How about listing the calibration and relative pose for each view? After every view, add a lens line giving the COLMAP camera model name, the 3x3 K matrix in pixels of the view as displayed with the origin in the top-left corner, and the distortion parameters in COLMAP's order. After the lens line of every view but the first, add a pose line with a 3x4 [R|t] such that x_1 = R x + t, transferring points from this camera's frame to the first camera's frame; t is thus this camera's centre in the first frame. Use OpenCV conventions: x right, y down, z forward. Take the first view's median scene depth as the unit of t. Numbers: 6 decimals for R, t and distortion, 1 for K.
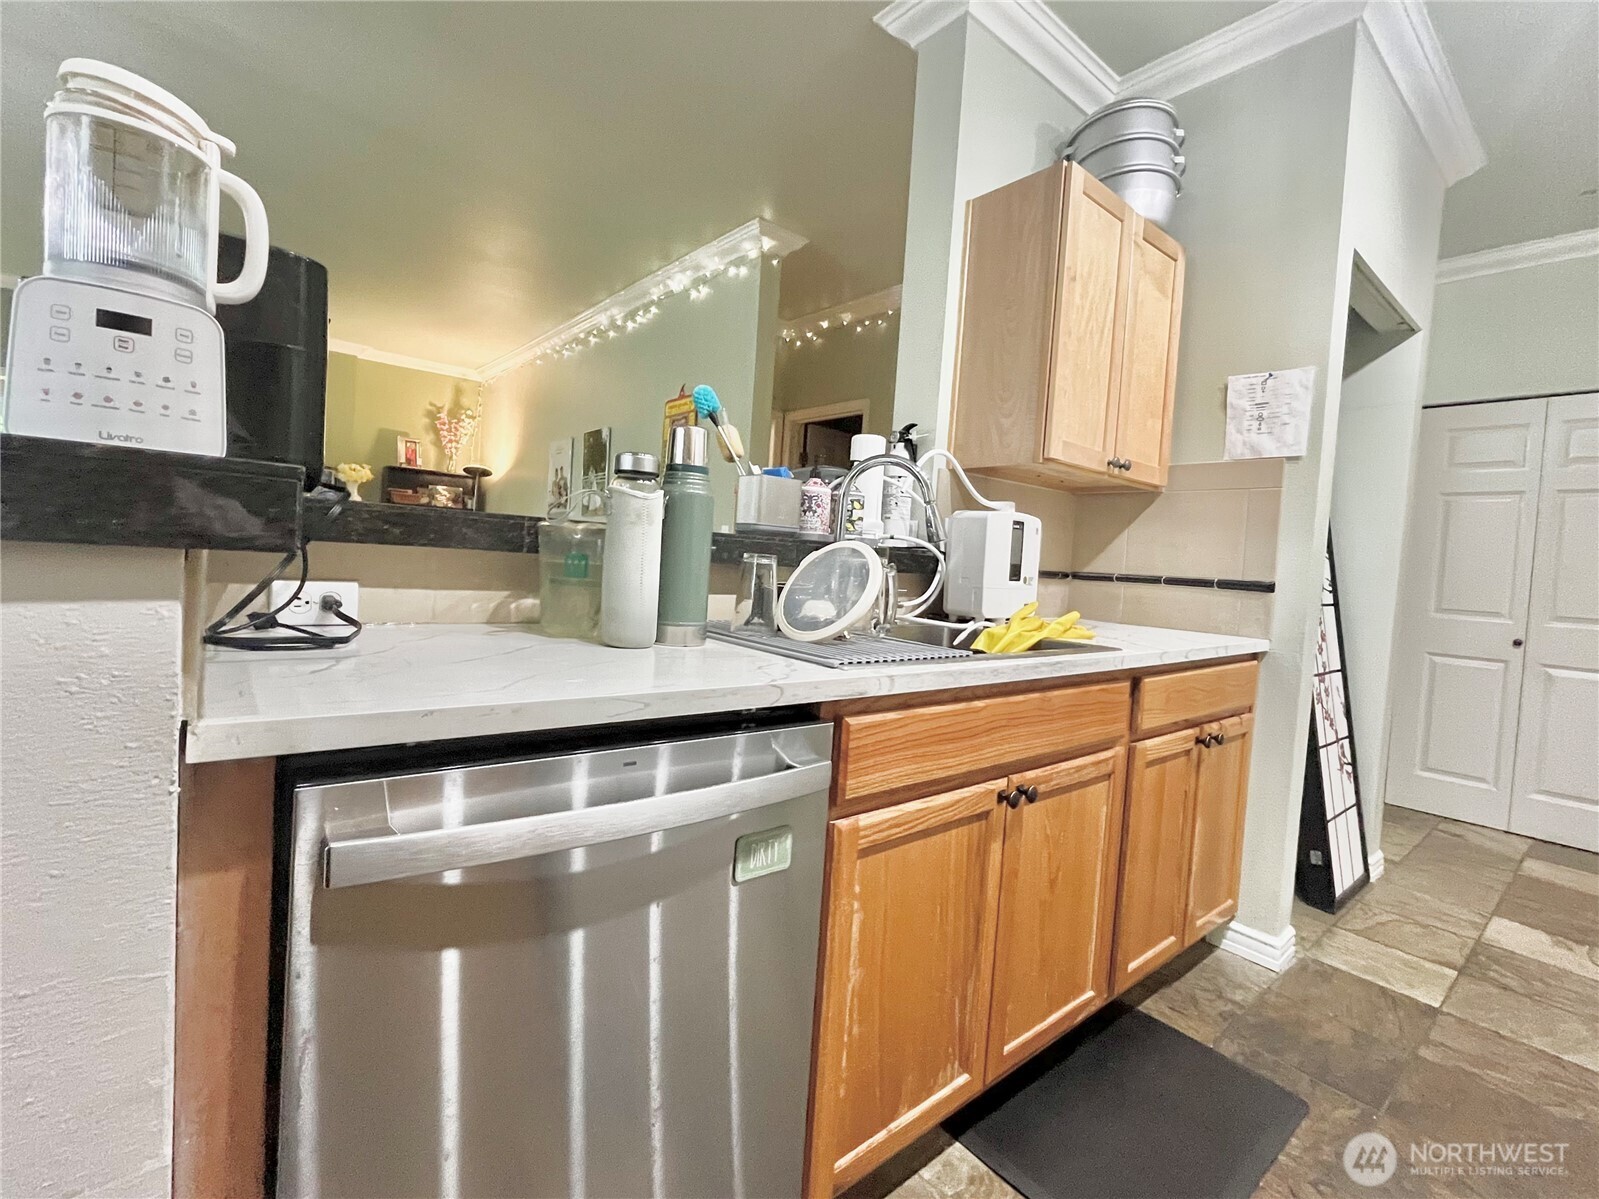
lens RADIAL K [[708.8, 0, 799.0], [0, 708.8, 583.9], [0, 0, 1]] dist [-0.002583, -0.000233]
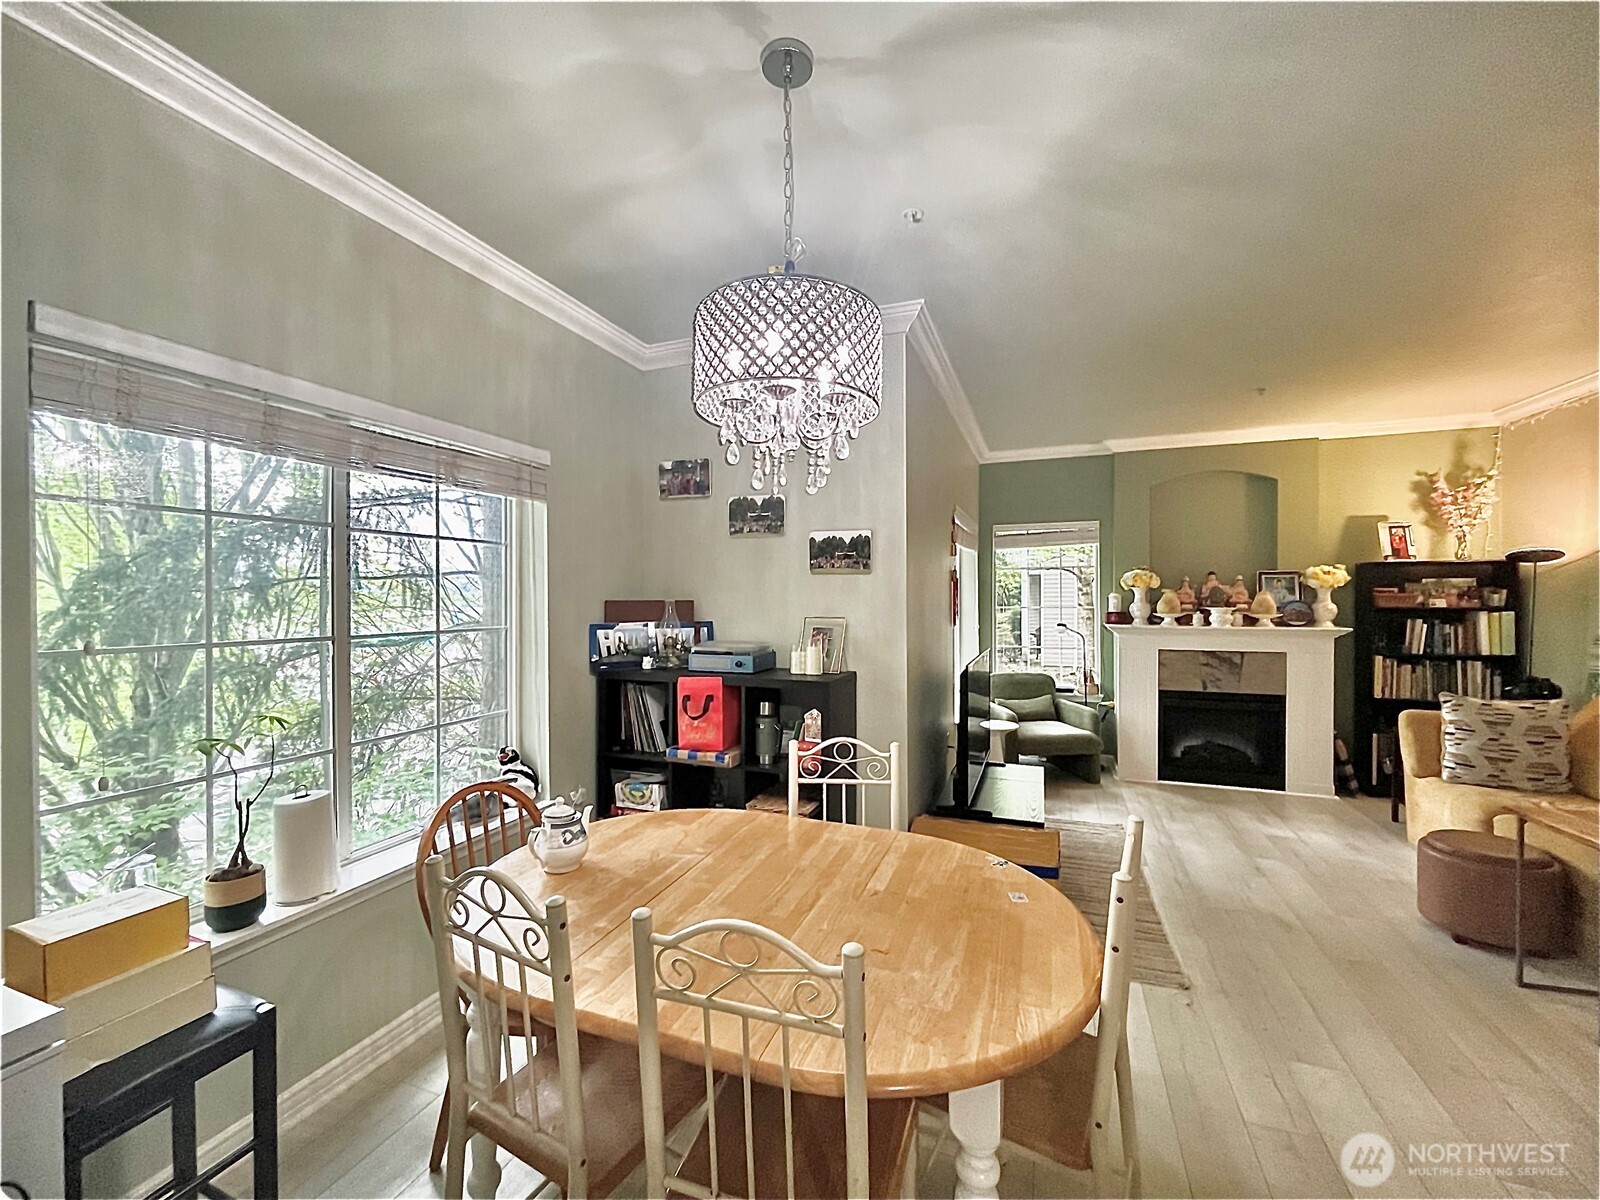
lens RADIAL K [[645.1, 0, 792.9], [0, 645.1, 598.0], [0, 0, 1]] dist [-0.002476, -0.000036]
pose [[0.472289, -0.063949, -0.879121, -0.797388], [0.004305, 0.997520, -0.070249, -0.247972], [0.881433, 0.029393, 0.471393, 0.268809]]
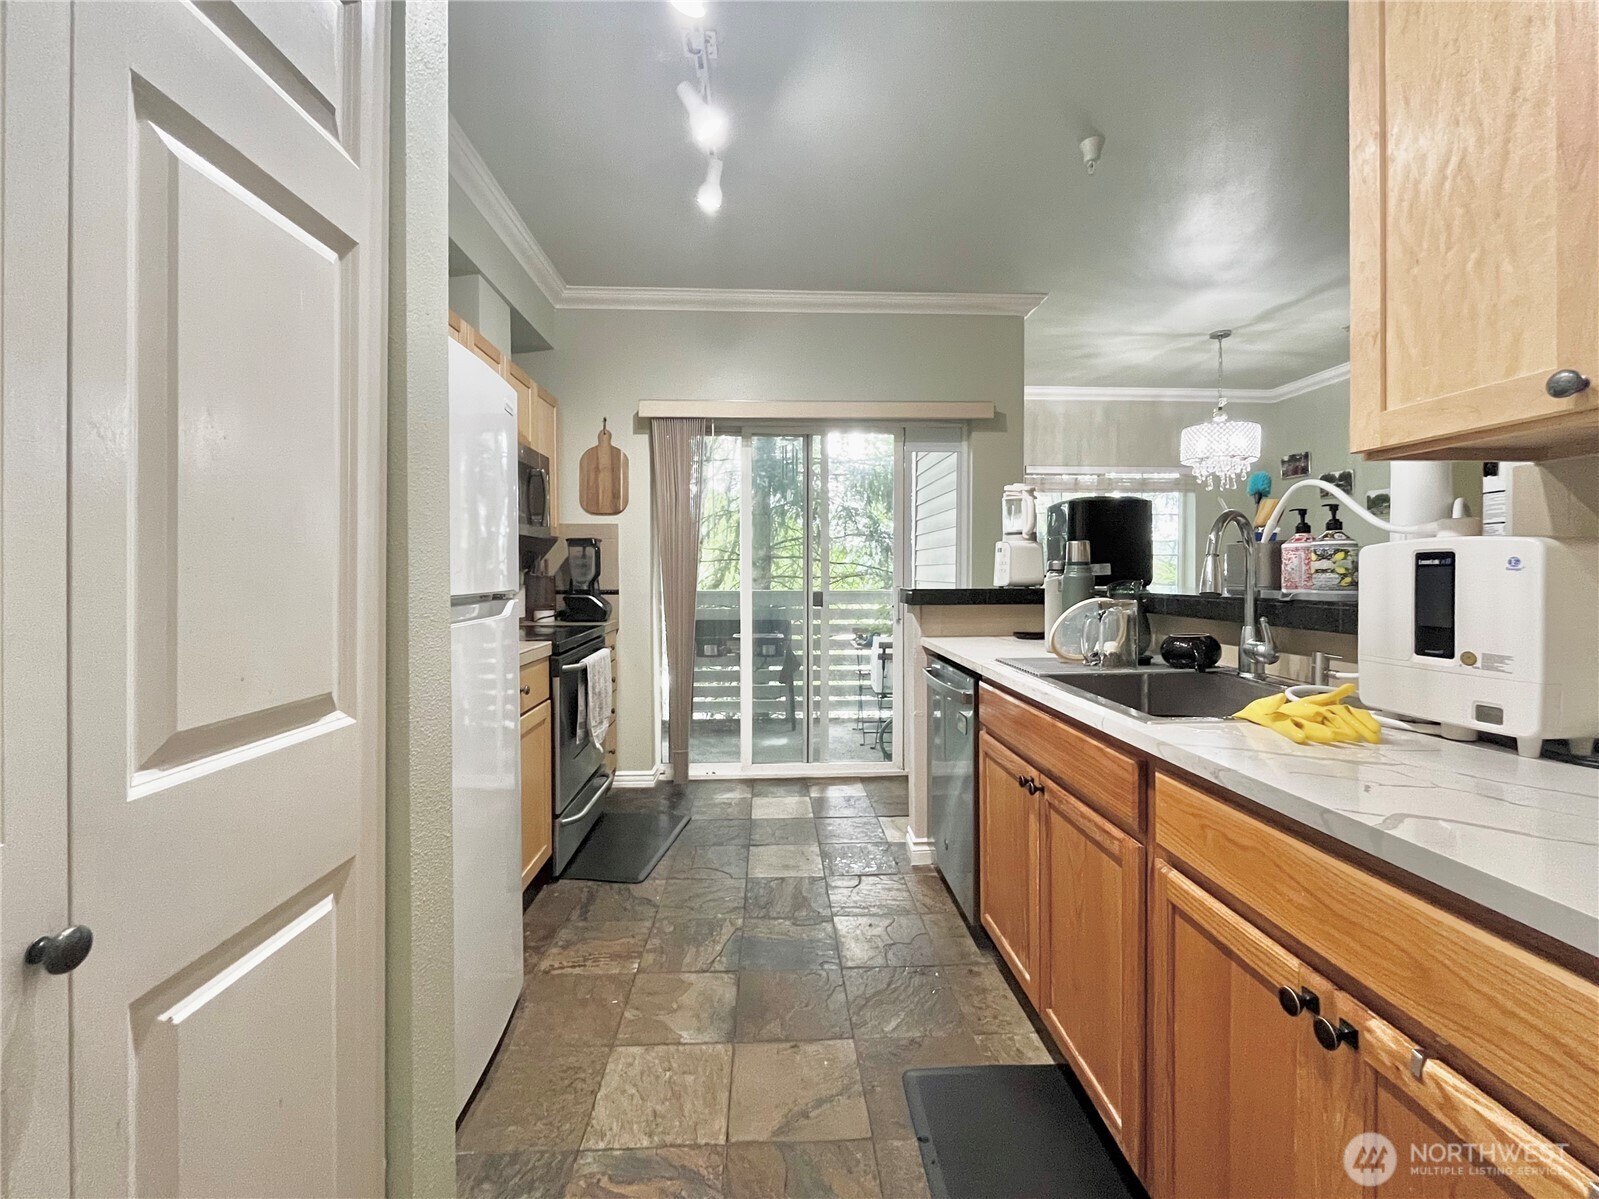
lens RADIAL K [[708.8, 0, 799.0], [0, 708.8, 583.9], [0, 0, 1]] dist [-0.002583, -0.000233]
pose [[-0.603058, -0.052277, -0.795982, 1.017753], [-0.067400, 0.997621, -0.014455, -0.018857], [0.794845, 0.044932, -0.605147, 0.887442]]
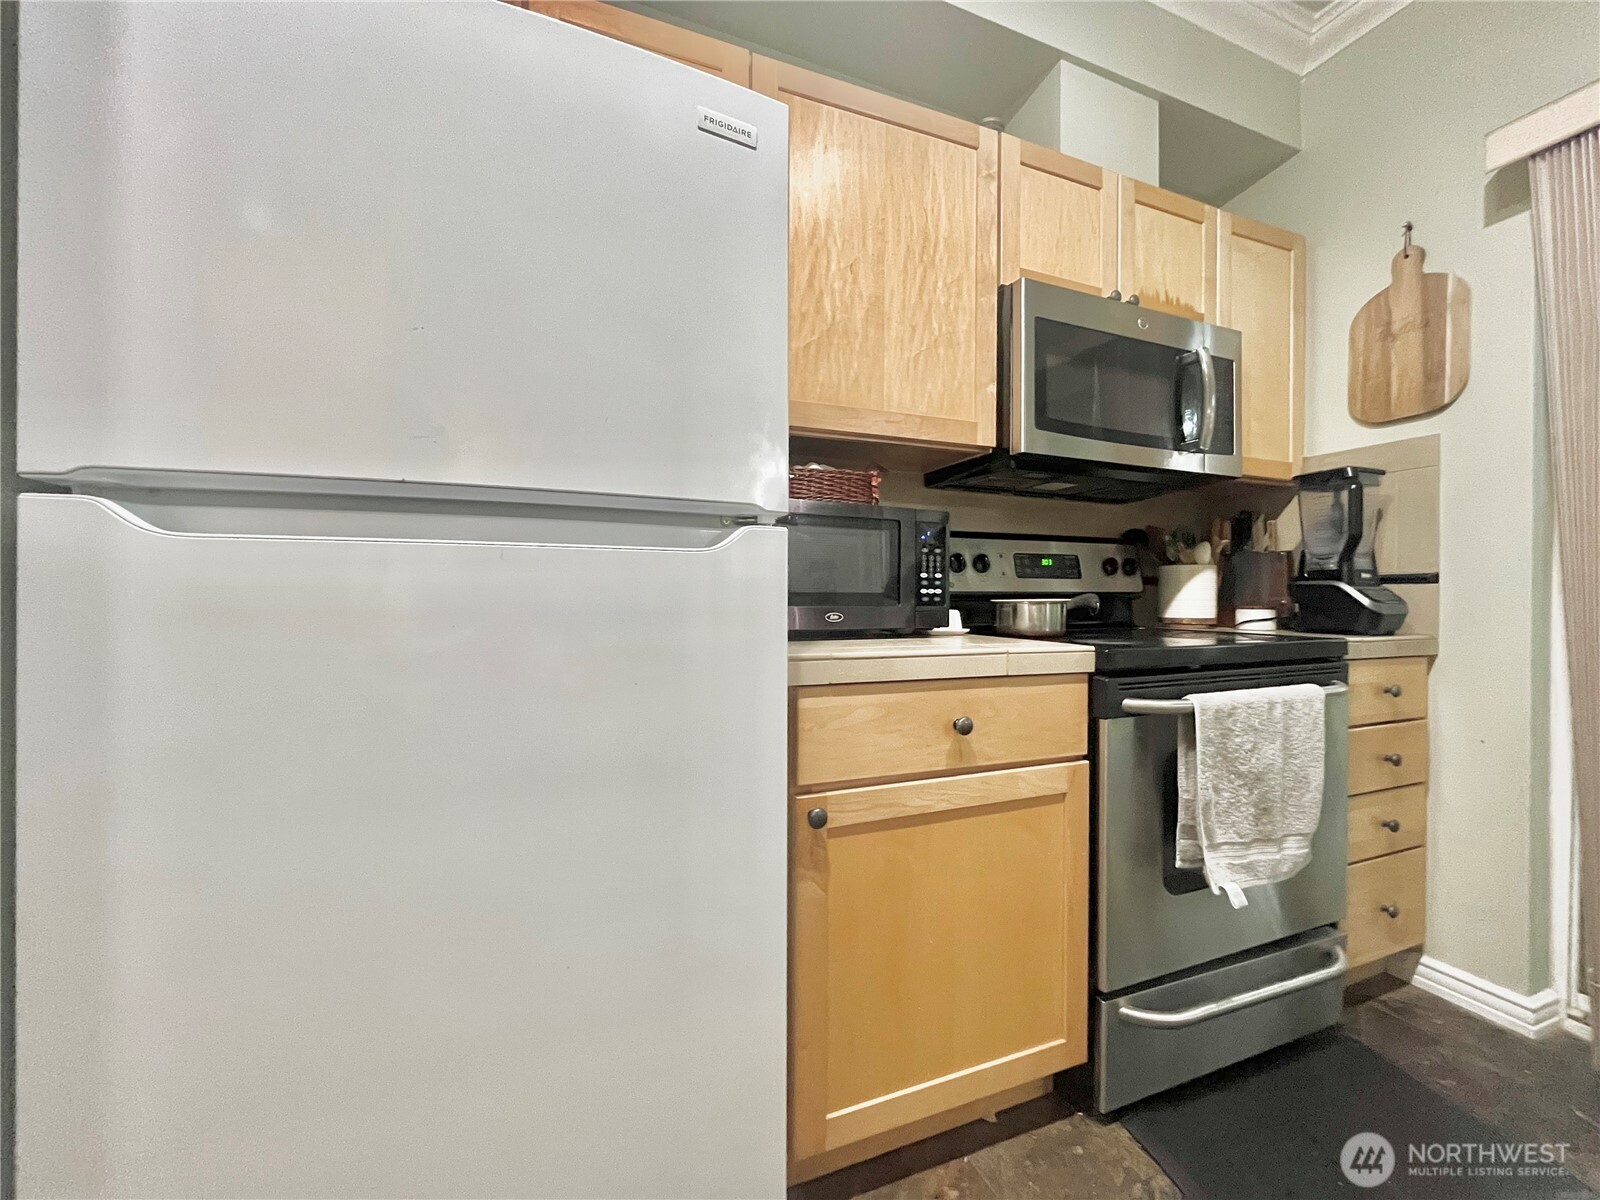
lens RADIAL K [[645.1, 0, 792.9], [0, 645.1, 598.0], [0, 0, 1]] dist [-0.002476, -0.000036]
pose [[-0.945720, -0.078841, 0.315273, 0.350444], [-0.063789, 0.996288, 0.057796, 0.035229], [-0.318660, 0.034548, -0.947239, 0.417058]]
